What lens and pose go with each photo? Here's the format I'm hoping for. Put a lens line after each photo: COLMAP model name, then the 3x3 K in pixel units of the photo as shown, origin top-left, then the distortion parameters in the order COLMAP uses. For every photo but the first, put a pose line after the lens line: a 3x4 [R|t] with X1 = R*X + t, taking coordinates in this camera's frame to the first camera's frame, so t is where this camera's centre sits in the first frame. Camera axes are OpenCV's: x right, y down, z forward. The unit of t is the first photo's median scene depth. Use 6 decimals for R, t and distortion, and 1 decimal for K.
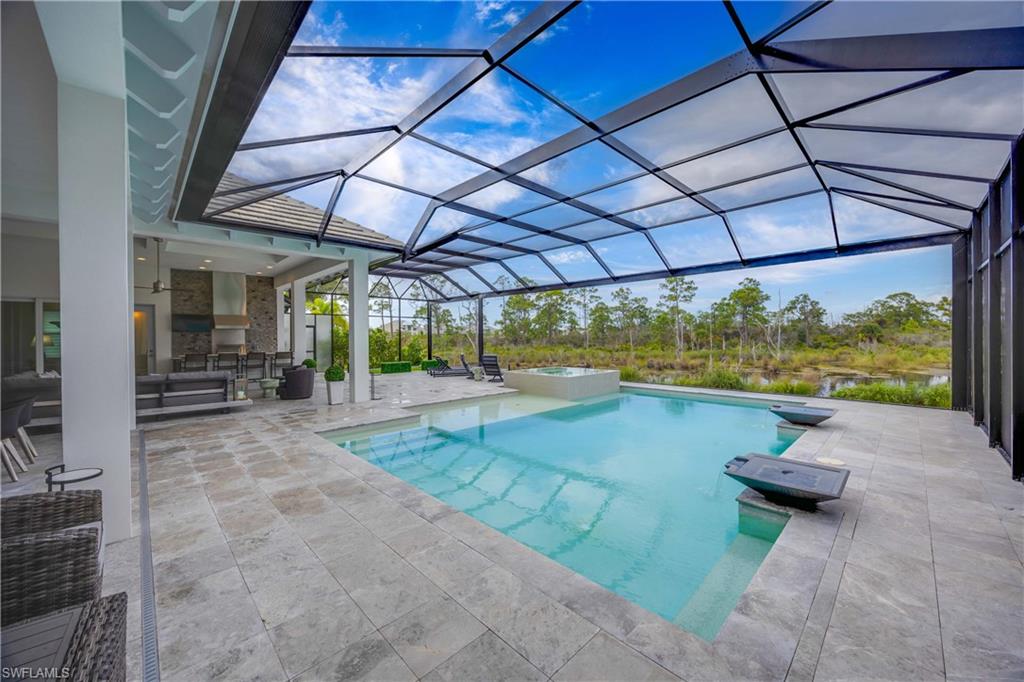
lens RADIAL K [[392.0, 0, 515.4], [0, 392.0, 341.0], [0, 0, 1]] dist [-0.003435, 0.000715]
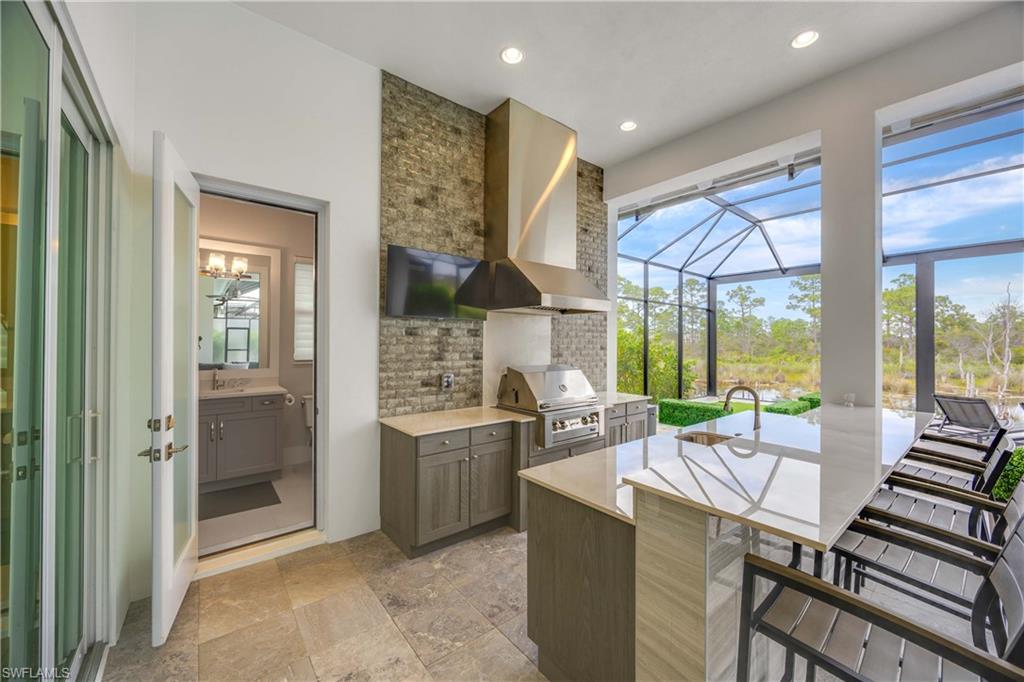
lens RADIAL K [[392.0, 0, 515.5], [0, 392.0, 341.5], [0, 0, 1]] dist [-0.003435, 0.000715]
pose [[0.995952, 0.016249, -0.088405, -0.739148], [-0.017143, 0.999809, -0.009364, -0.006923], [0.088236, 0.010841, 0.996041, 0.726685]]
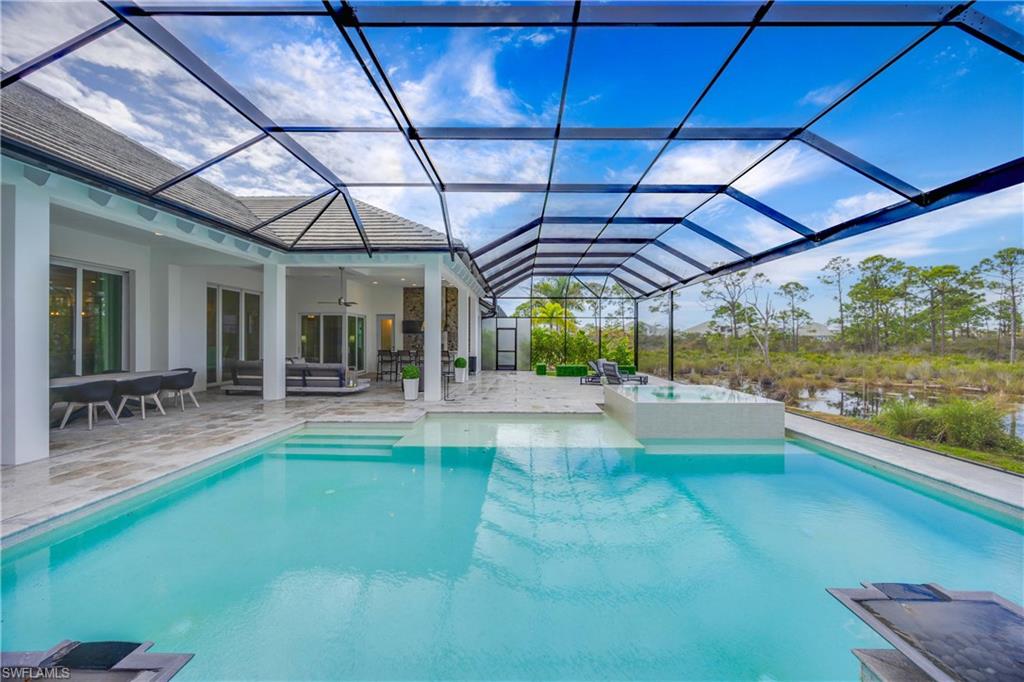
lens RADIAL K [[392.0, 0, 516.4], [0, 392.0, 340.7], [0, 0, 1]] dist [-0.003435, 0.000715]
pose [[0.696923, 0.012177, -0.717043, 0.366095], [-0.016500, 0.999863, 0.000943, -0.006230], [0.716957, 0.011174, 0.697028, 0.317775]]
